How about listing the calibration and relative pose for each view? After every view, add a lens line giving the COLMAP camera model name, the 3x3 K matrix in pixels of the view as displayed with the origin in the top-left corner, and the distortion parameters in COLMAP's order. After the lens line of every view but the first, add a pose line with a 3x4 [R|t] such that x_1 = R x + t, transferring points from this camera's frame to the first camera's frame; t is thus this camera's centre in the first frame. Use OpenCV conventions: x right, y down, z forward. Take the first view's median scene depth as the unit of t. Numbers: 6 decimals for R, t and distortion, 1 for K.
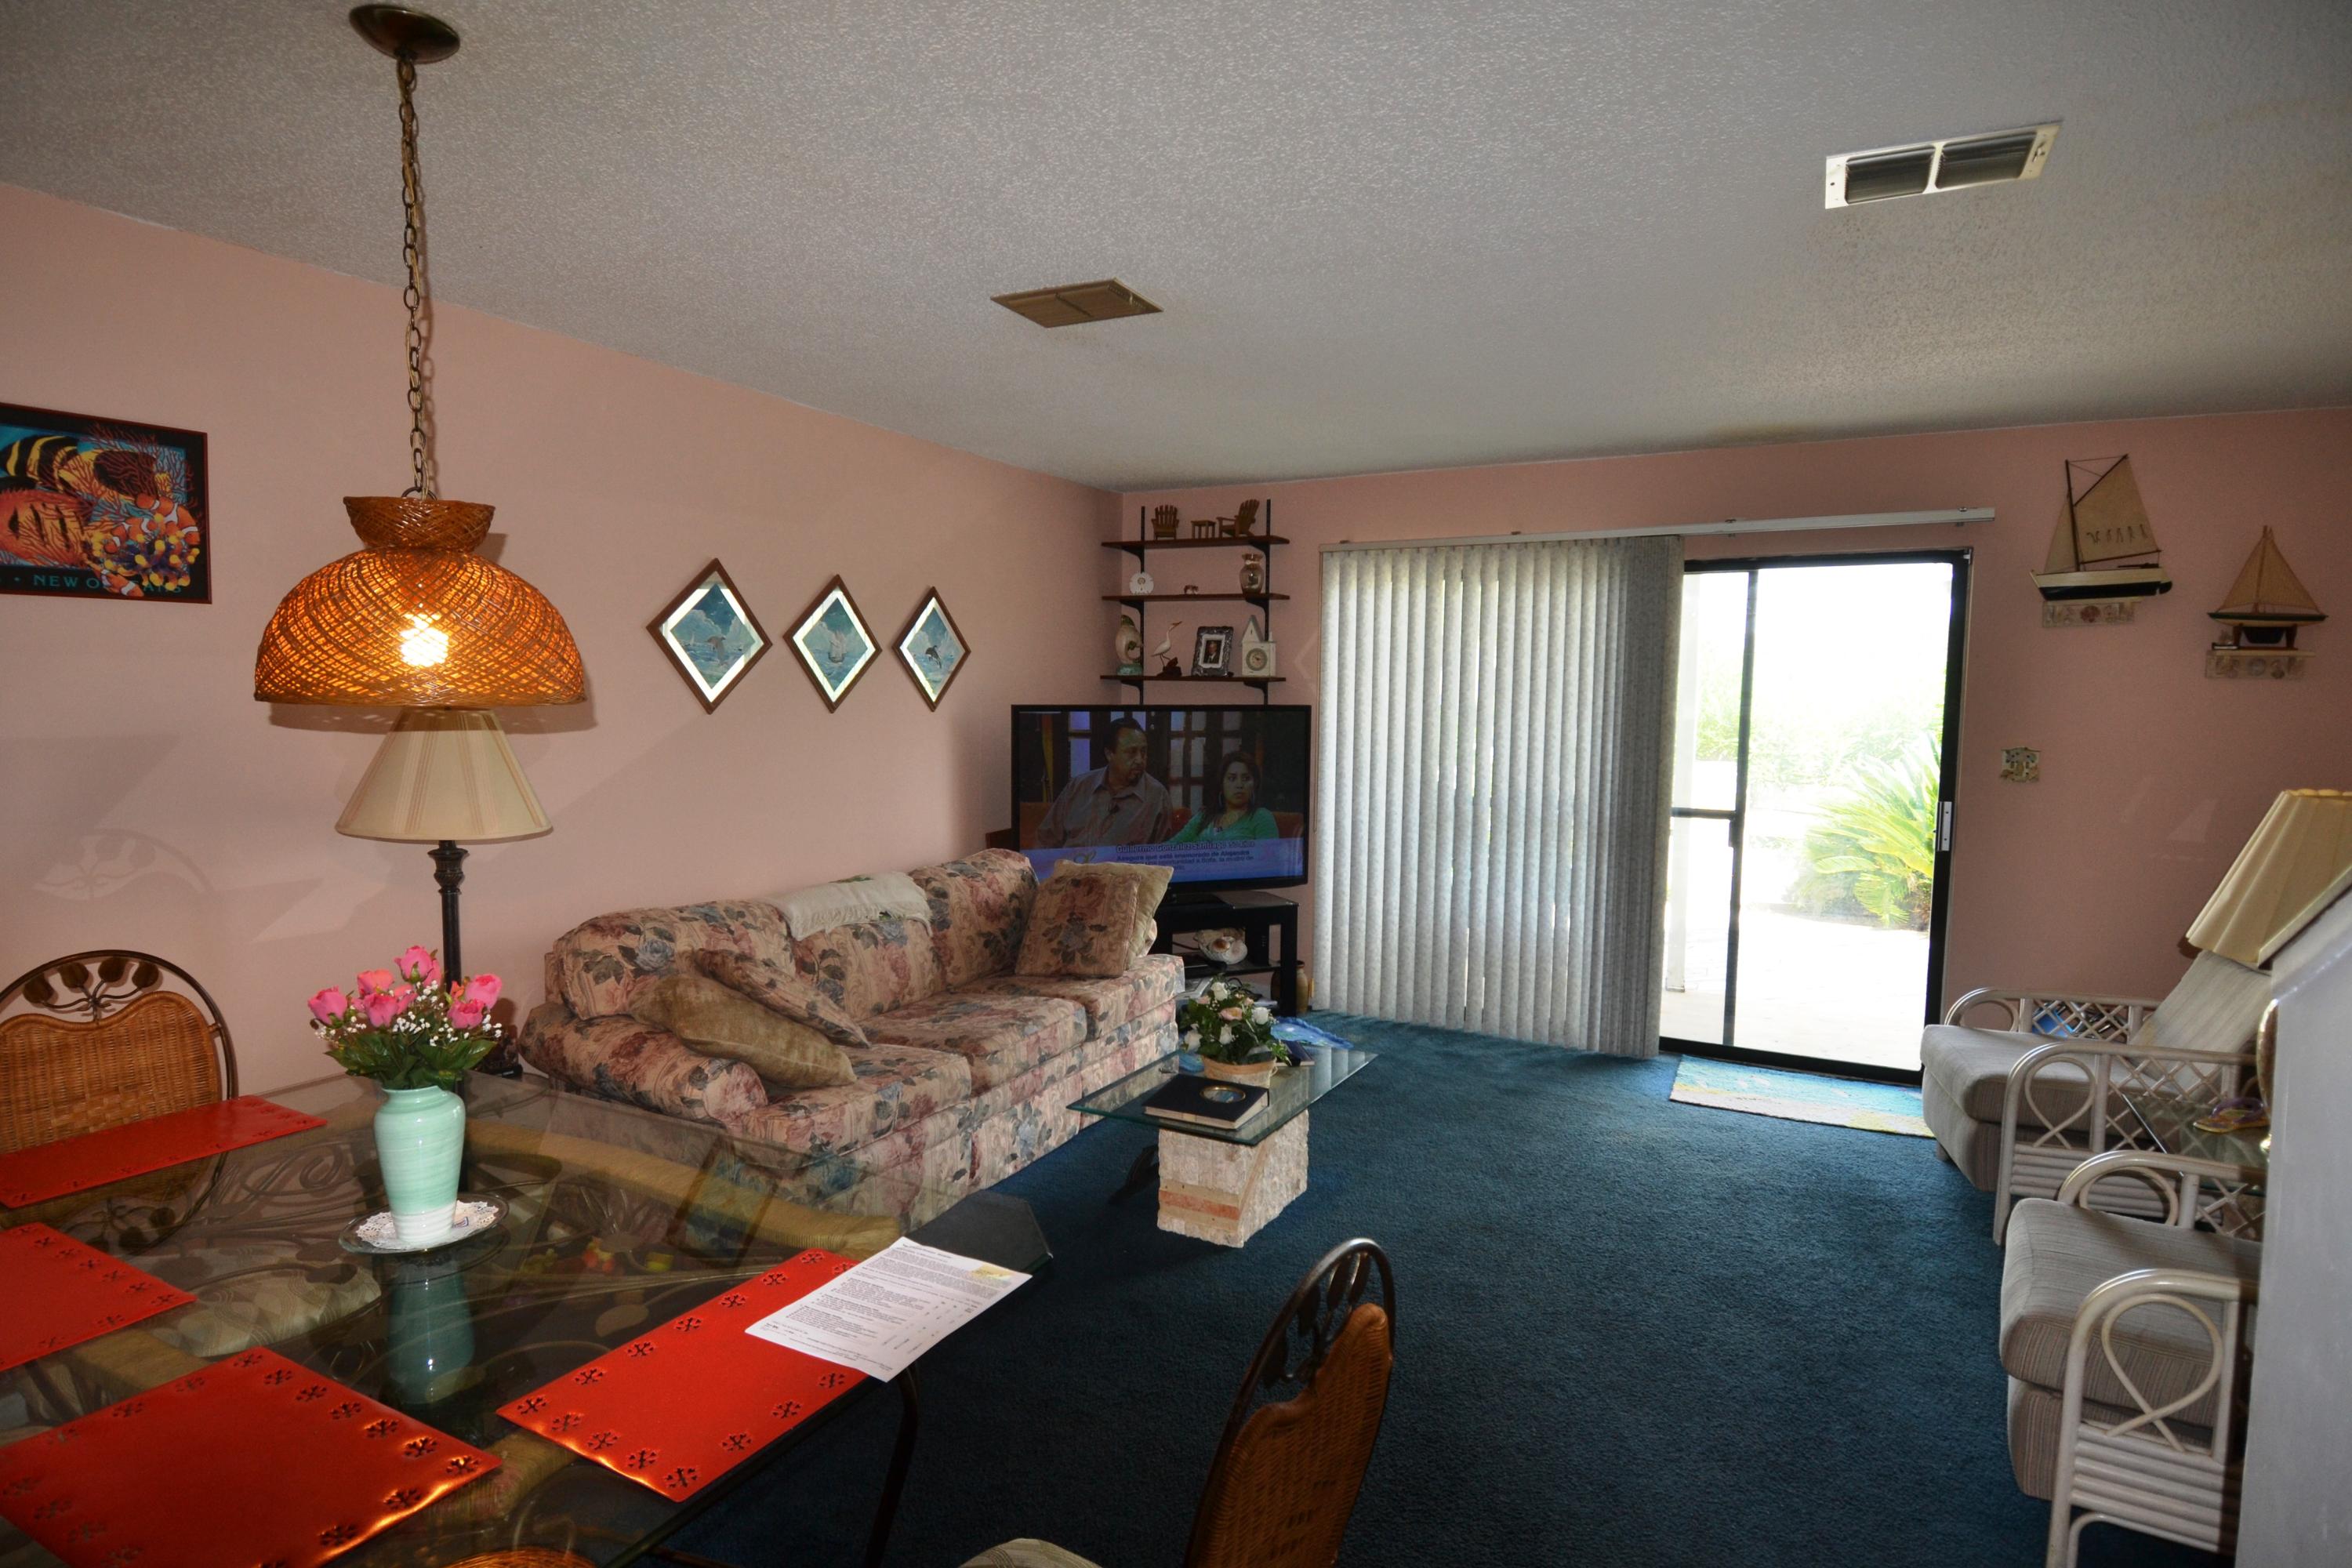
lens RADIAL K [[1259.9, 0, 1170.1], [0, 1259.9, 804.1], [0, 0, 1]] dist [0.027281, -0.039331]
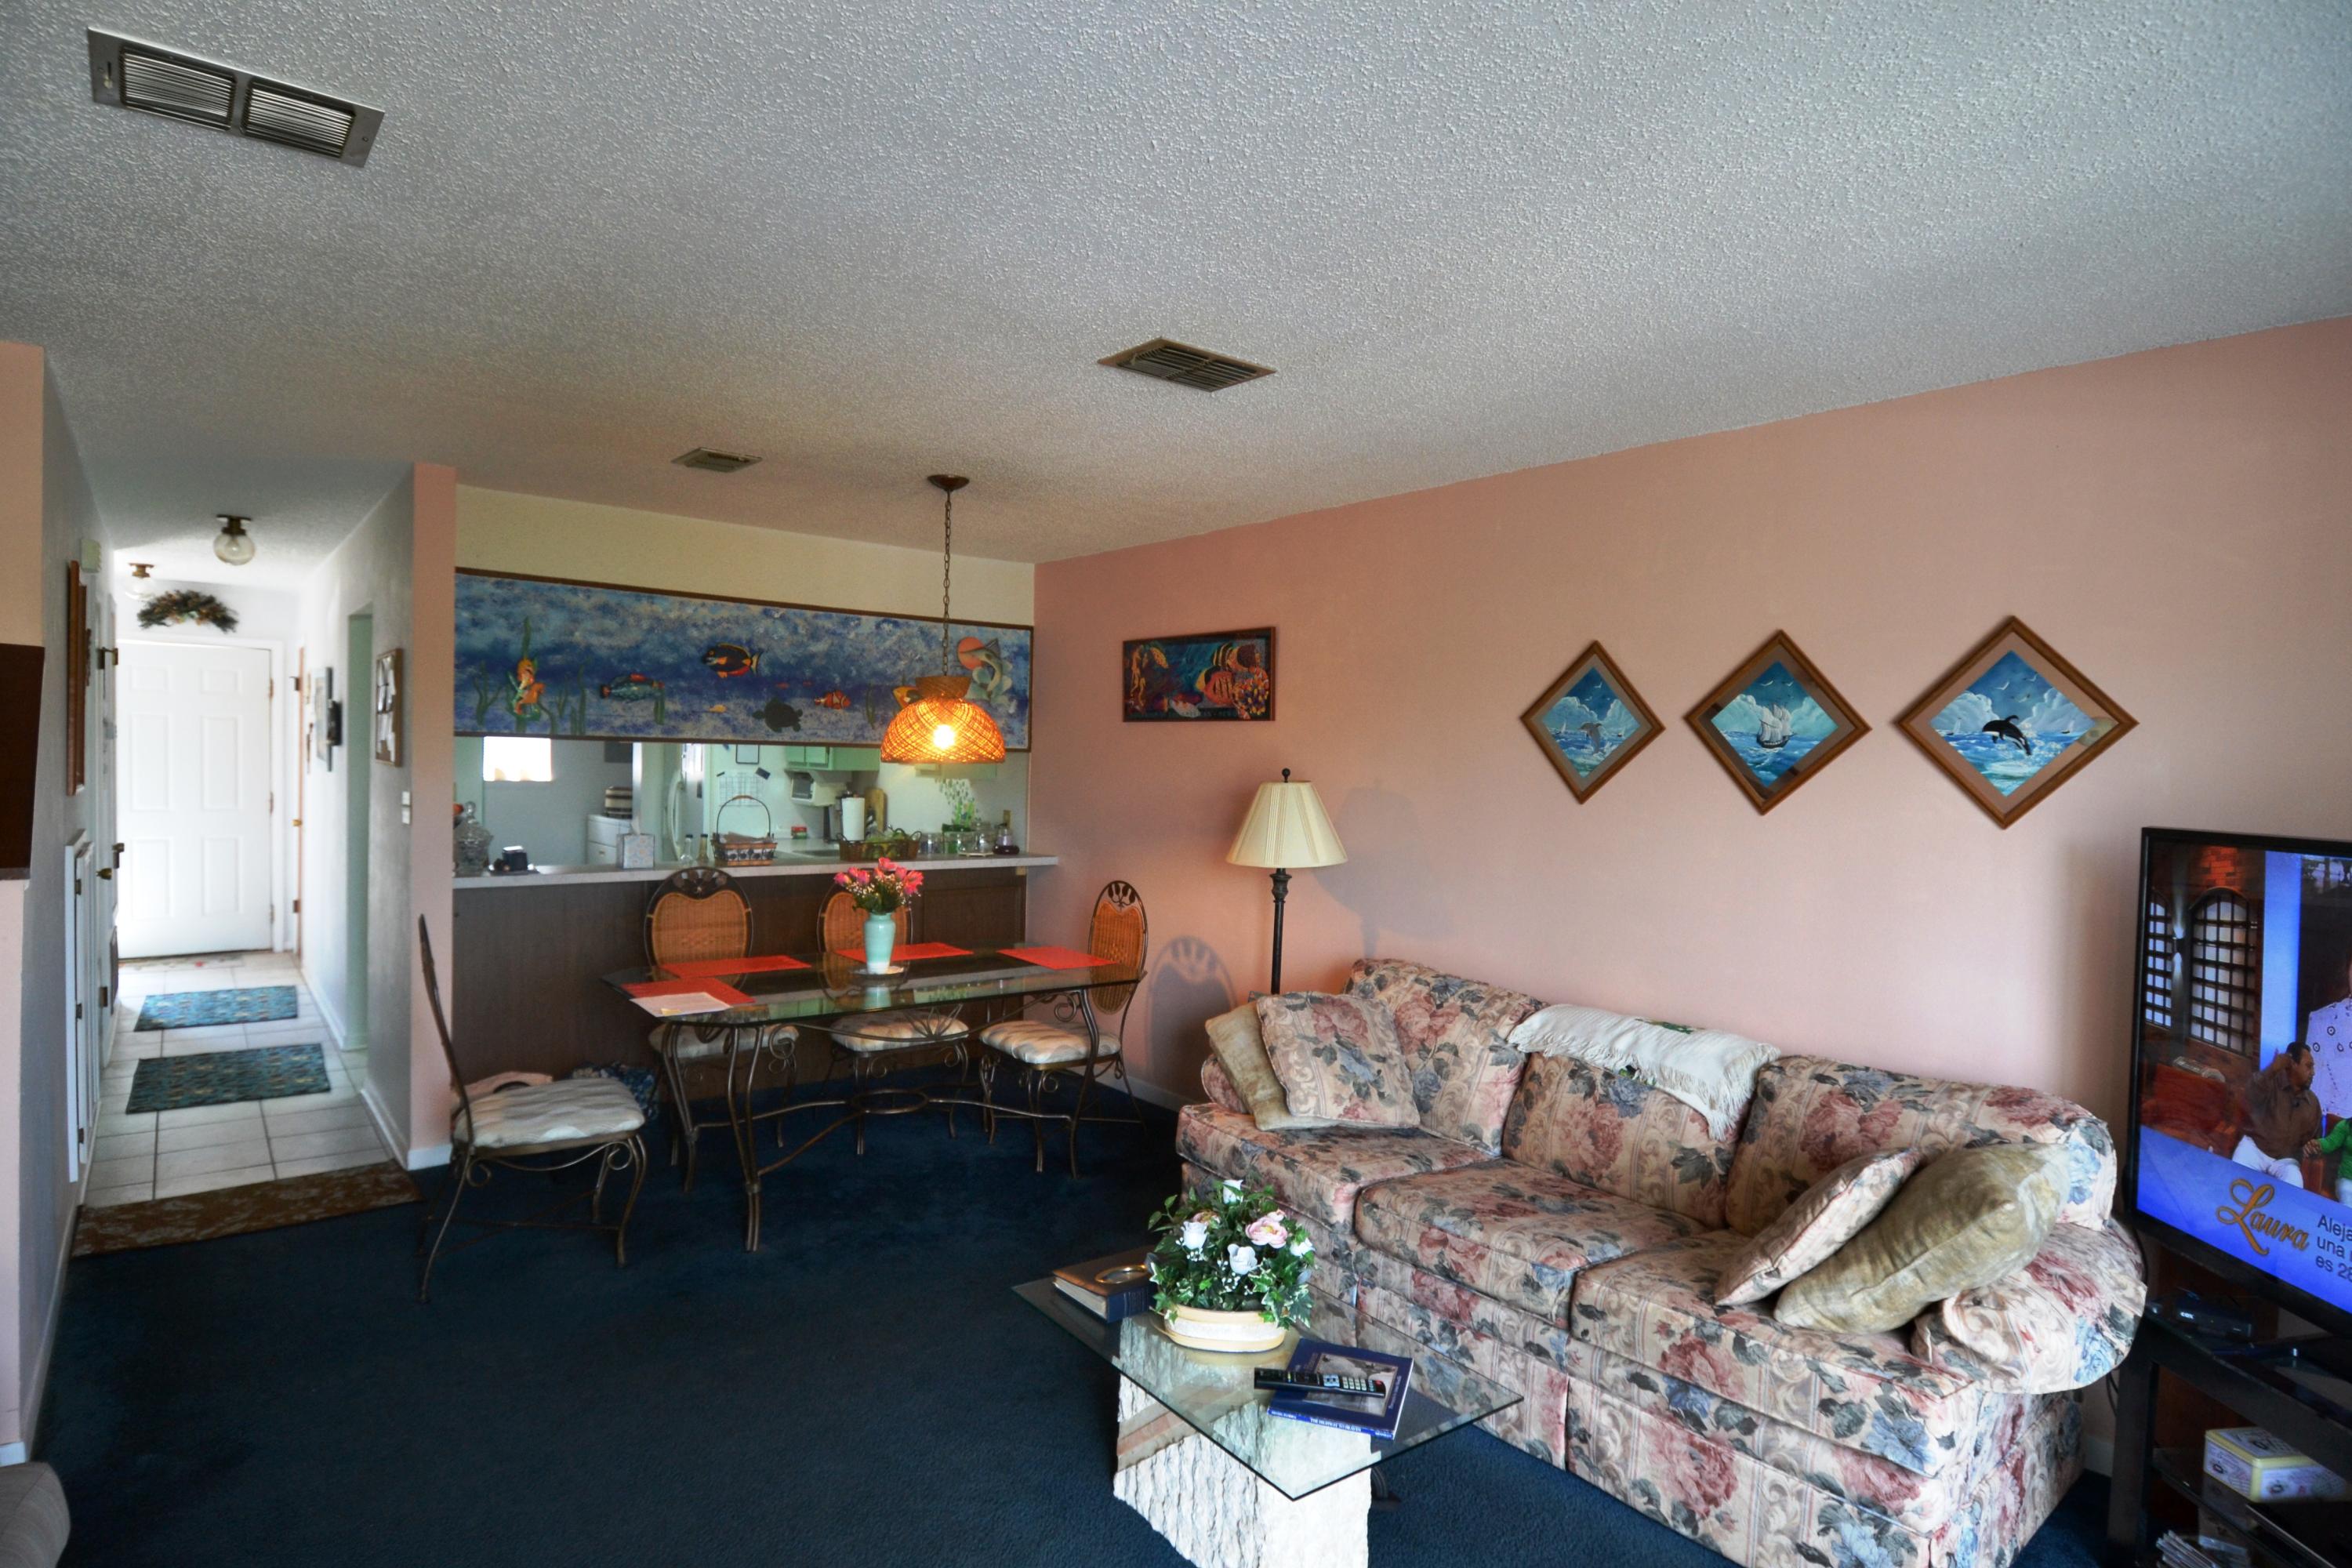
lens RADIAL K [[1259.9, 0, 1184.0], [0, 1259.9, 796.8], [0, 0, 1]] dist [0.027281, -0.039331]
pose [[-0.420989, 0.008946, -0.907022, 0.730597], [-0.113895, 0.991516, 0.062643, -0.118763], [0.899887, 0.129677, -0.416398, 1.309249]]
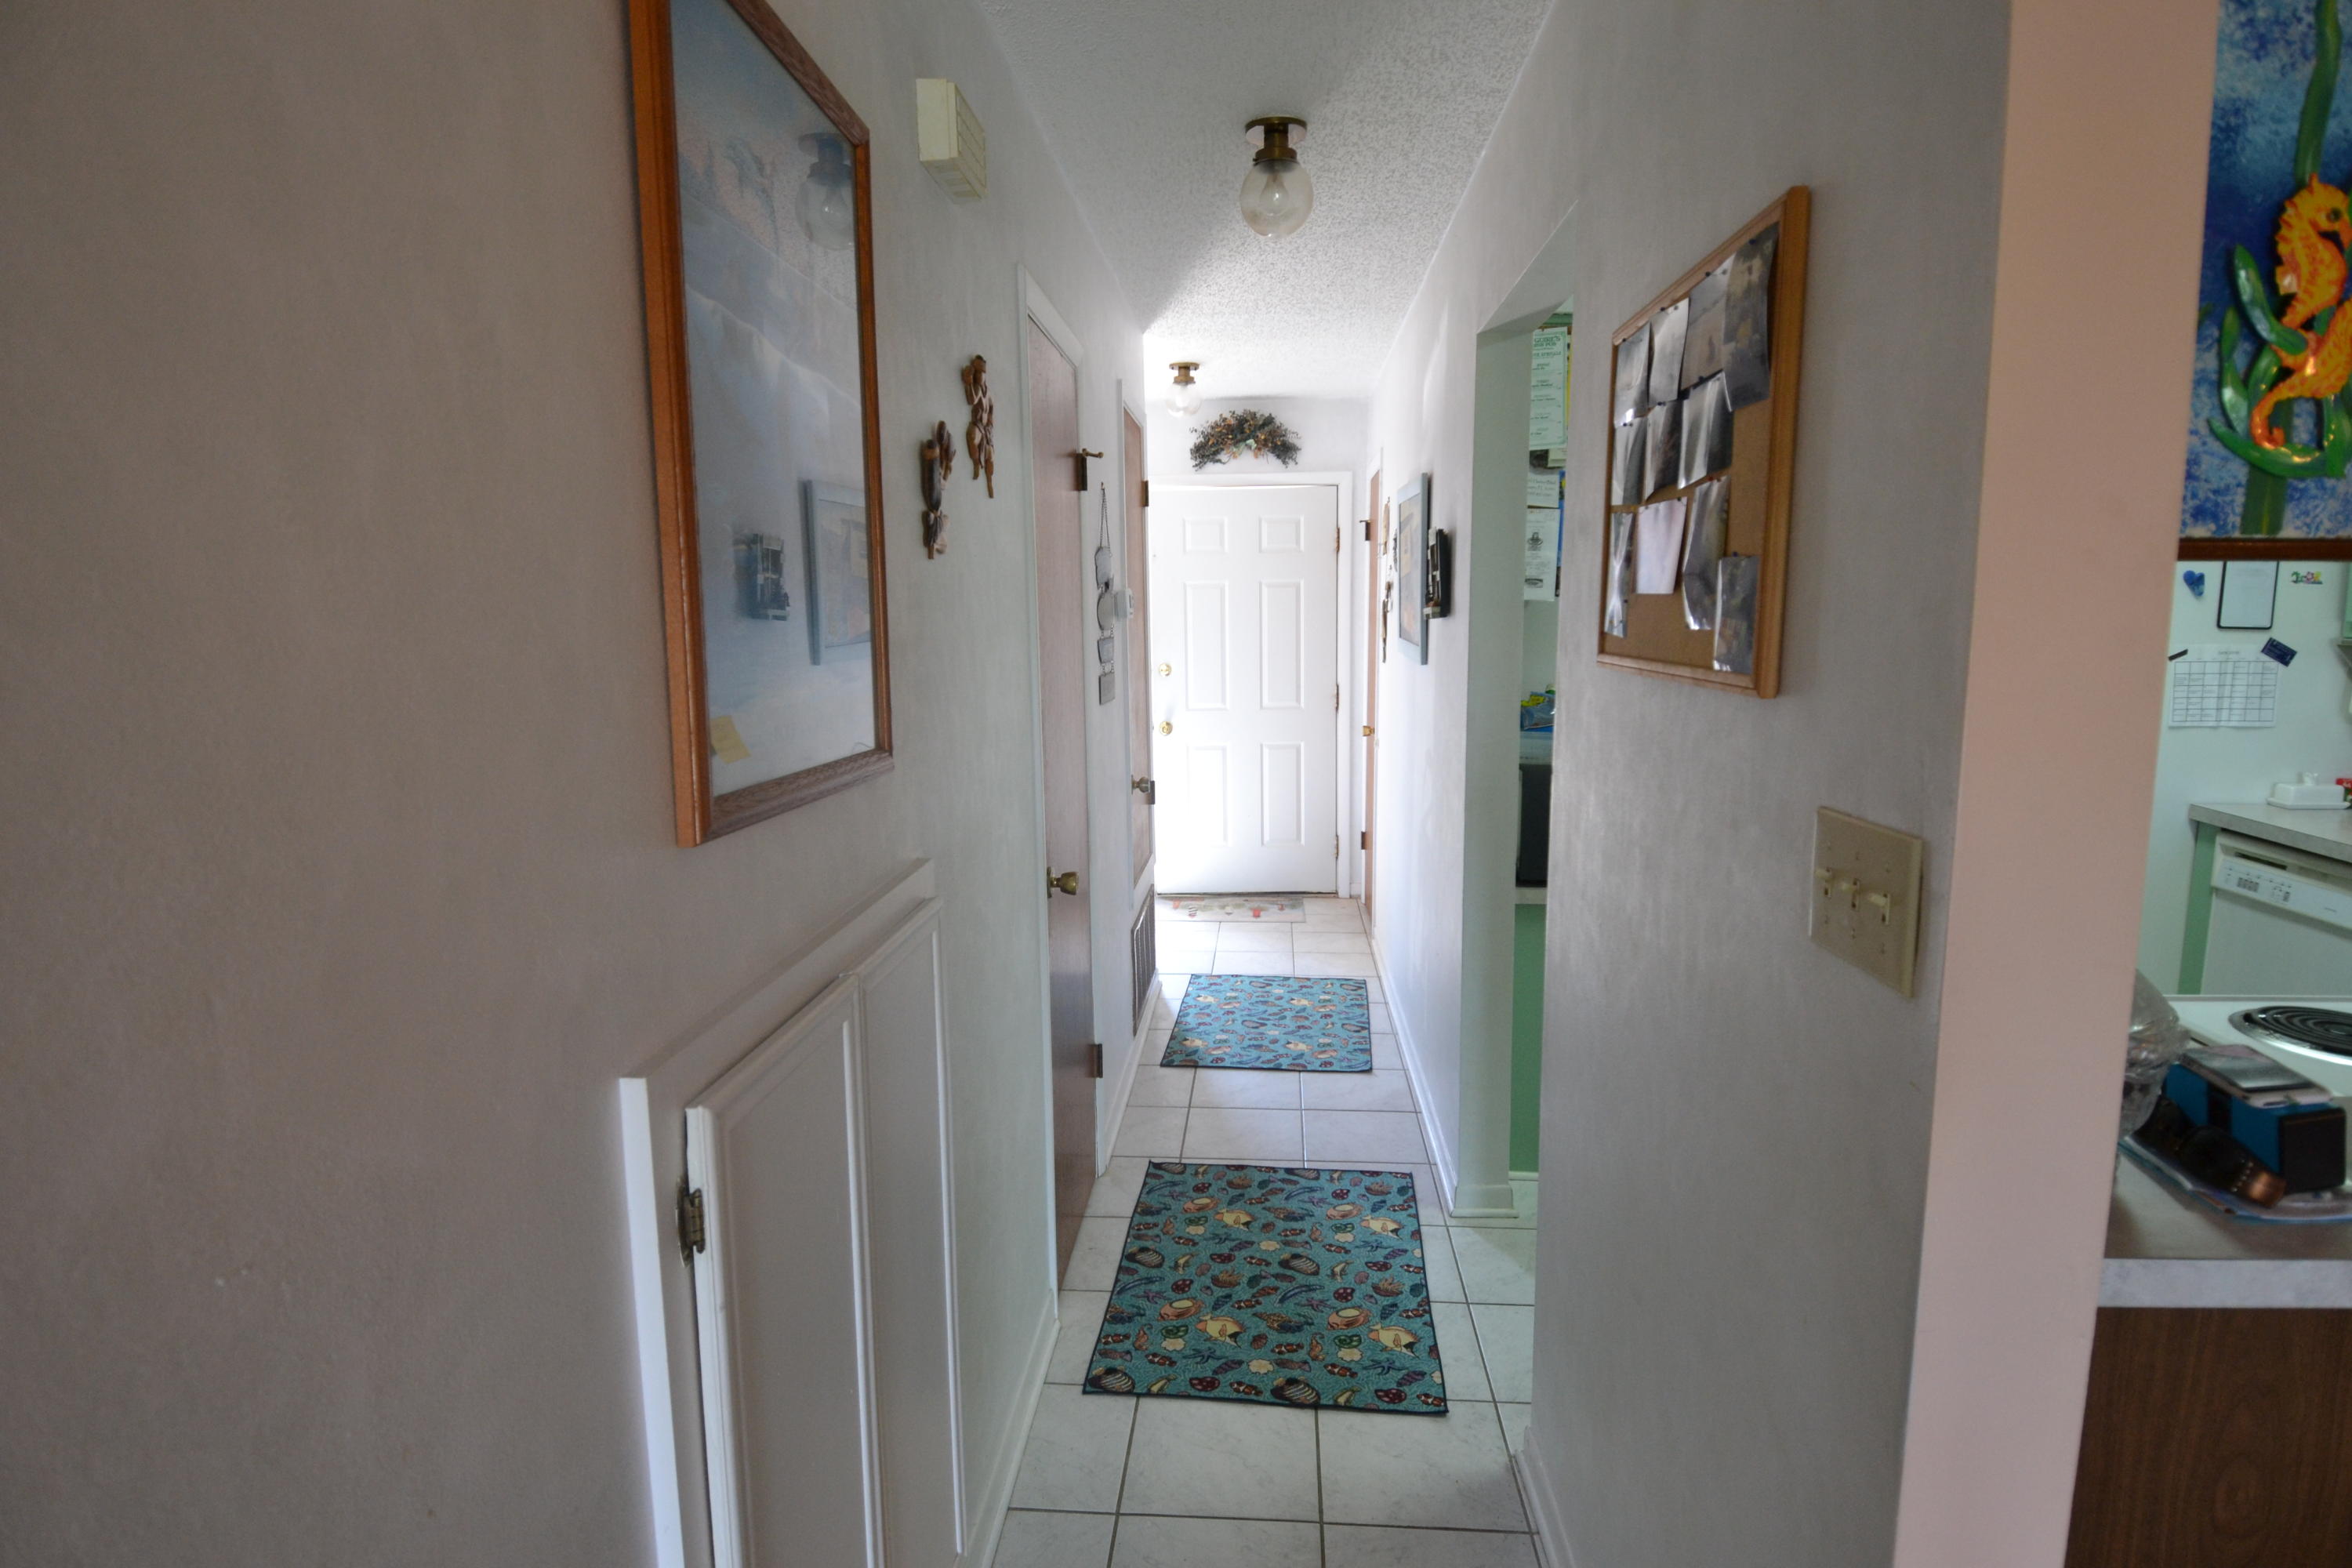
lens RADIAL K [[1259.9, 0, 1173.5], [0, 1259.9, 802.0], [0, 0, 1]] dist [0.027281, -0.039331]
pose [[-0.927001, 0.058361, -0.370491, 0.296914], [-0.031160, 0.972420, 0.231144, -0.043795], [0.373763, 0.225816, -0.899616, 0.535392]]
